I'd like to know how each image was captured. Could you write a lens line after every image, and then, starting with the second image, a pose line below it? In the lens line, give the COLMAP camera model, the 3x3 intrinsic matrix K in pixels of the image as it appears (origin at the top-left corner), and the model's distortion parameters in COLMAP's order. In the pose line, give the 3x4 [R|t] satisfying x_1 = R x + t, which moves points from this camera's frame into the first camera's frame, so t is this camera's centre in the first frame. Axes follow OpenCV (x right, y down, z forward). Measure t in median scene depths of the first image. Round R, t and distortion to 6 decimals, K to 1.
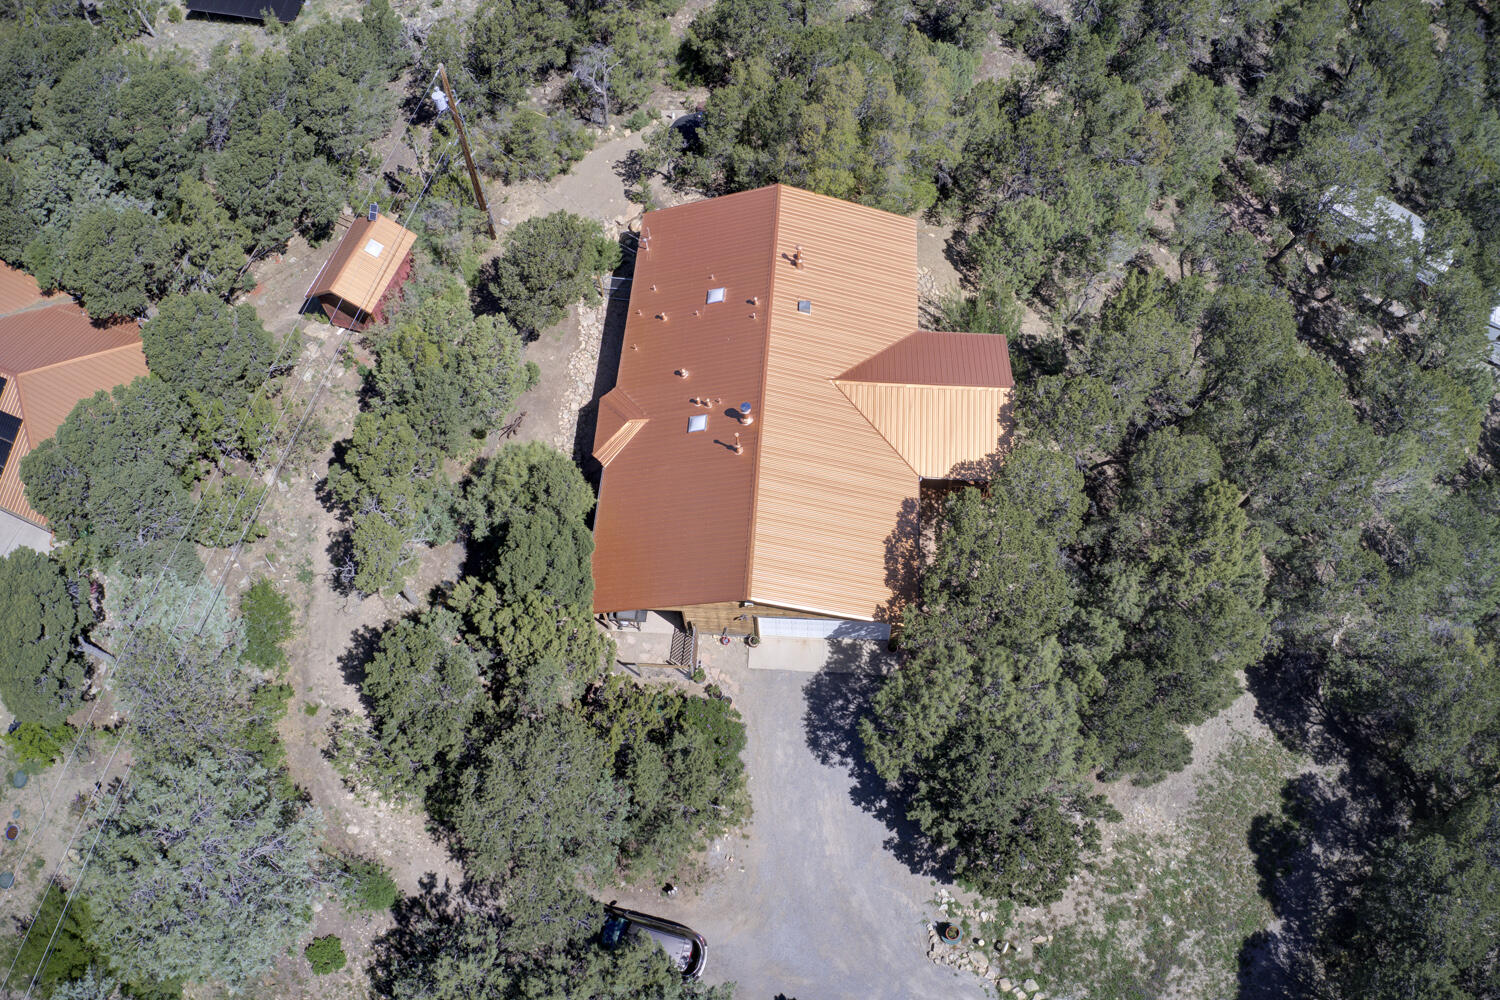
lens RADIAL K [[1208.5, 0, 753.7], [0, 1208.5, 546.4], [0, 0, 1]] dist [-0.179829, 0.015822]
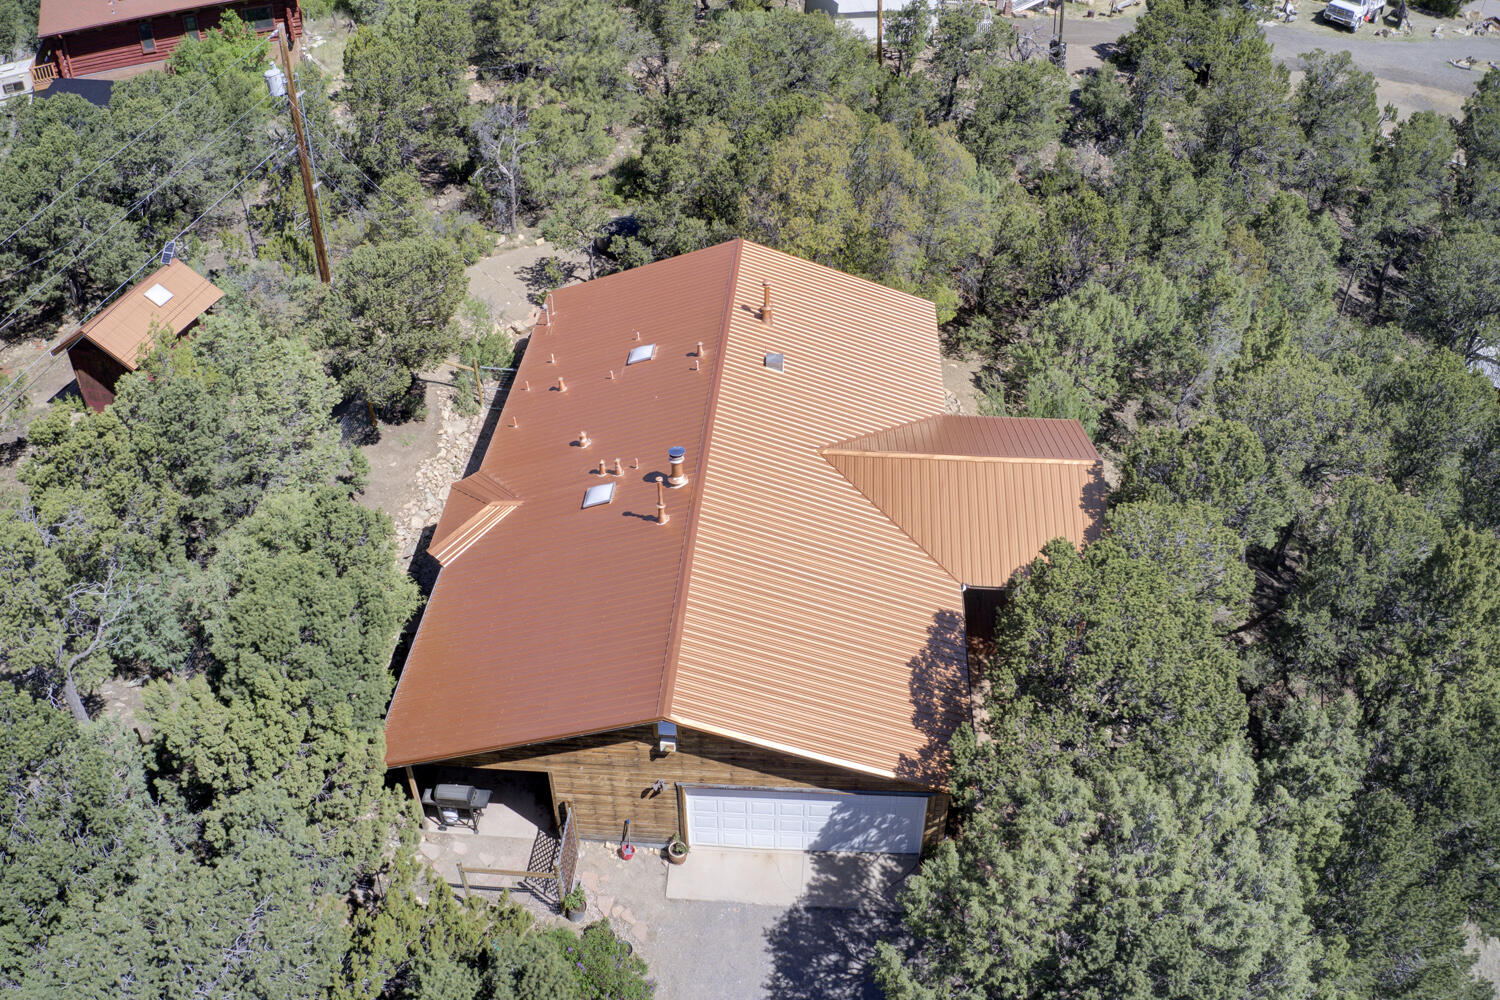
lens RADIAL K [[1357.1, 0, 750.0], [0, 1357.1, 500.0], [0, 0, 1]] dist [-0.177441, 0.012867]
pose [[0.999513, 0.025232, 0.018344, 0.018198], [-0.015428, 0.910909, -0.412318, 0.186361], [-0.027114, 0.411835, 0.910855, 0.370076]]
